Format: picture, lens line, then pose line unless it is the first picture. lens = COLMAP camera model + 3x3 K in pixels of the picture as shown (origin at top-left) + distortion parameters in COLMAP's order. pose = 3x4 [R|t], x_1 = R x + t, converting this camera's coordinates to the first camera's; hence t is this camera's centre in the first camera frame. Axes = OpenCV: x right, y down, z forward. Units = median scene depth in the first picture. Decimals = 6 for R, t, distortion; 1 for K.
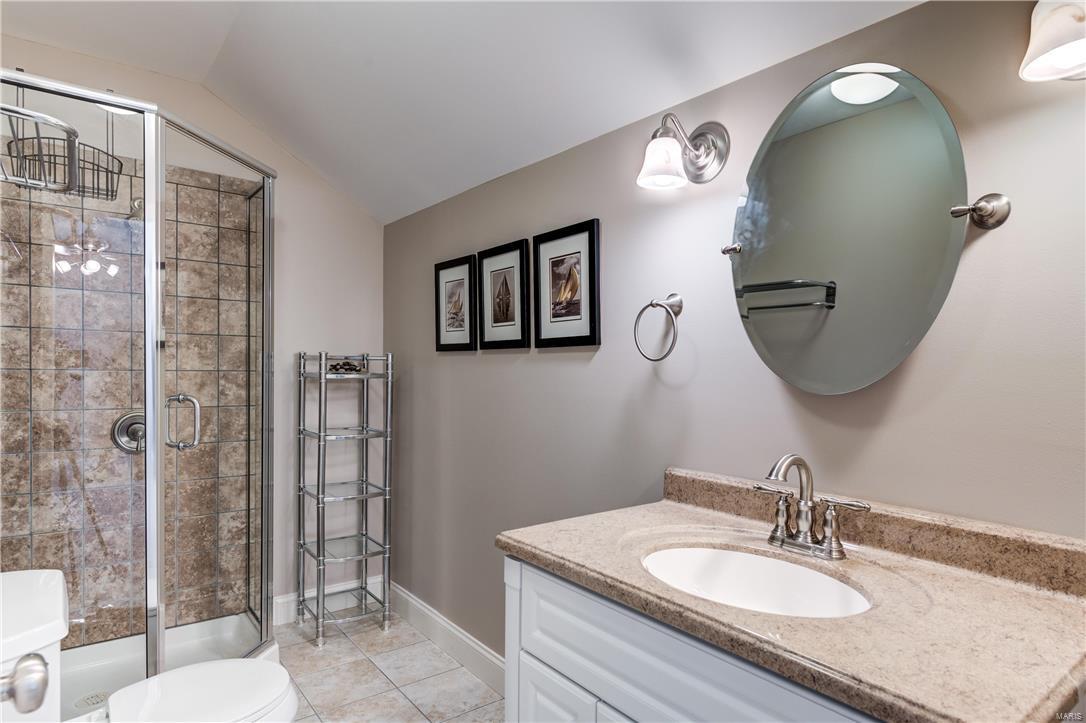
lens RADIAL K [[617.3, 0, 541.0], [0, 617.3, 360.2], [0, 0, 1]] dist [0.001299, 0.001280]
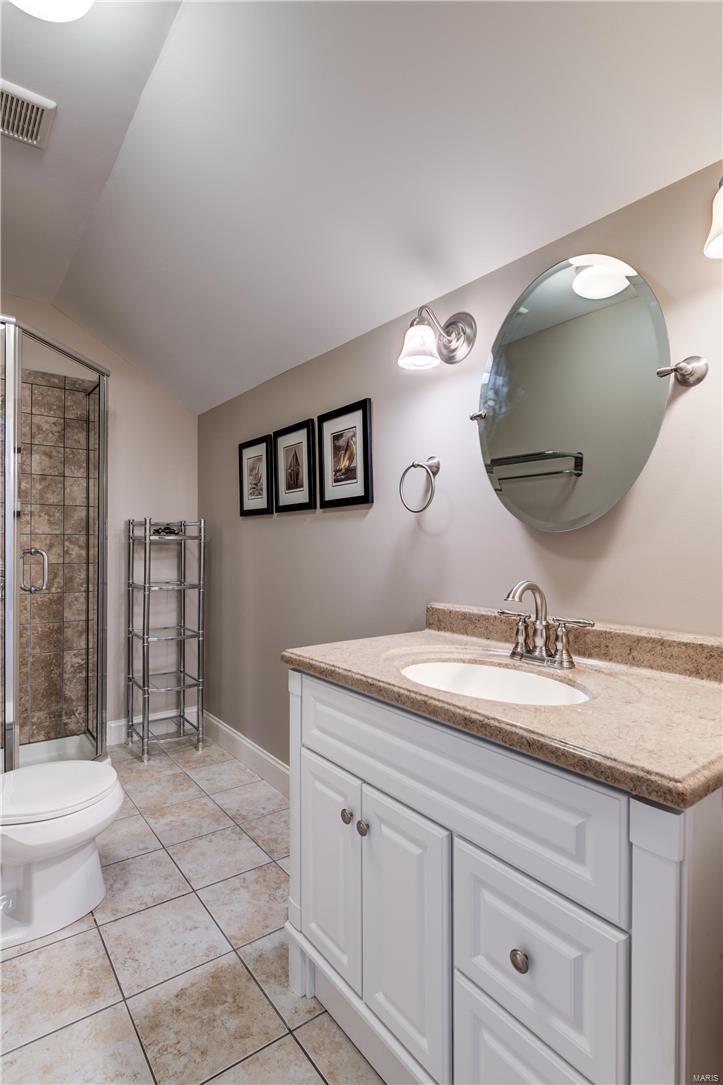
lens RADIAL K [[548.1, 0, 319.0], [0, 548.1, 542.3], [0, 0, 1]] dist [0.003279, -0.001922]
pose [[0.998144, -0.012083, -0.059694, 0.052446], [0.010430, 0.999556, -0.027915, 0.077112], [0.060005, 0.027241, 0.997826, -0.058901]]
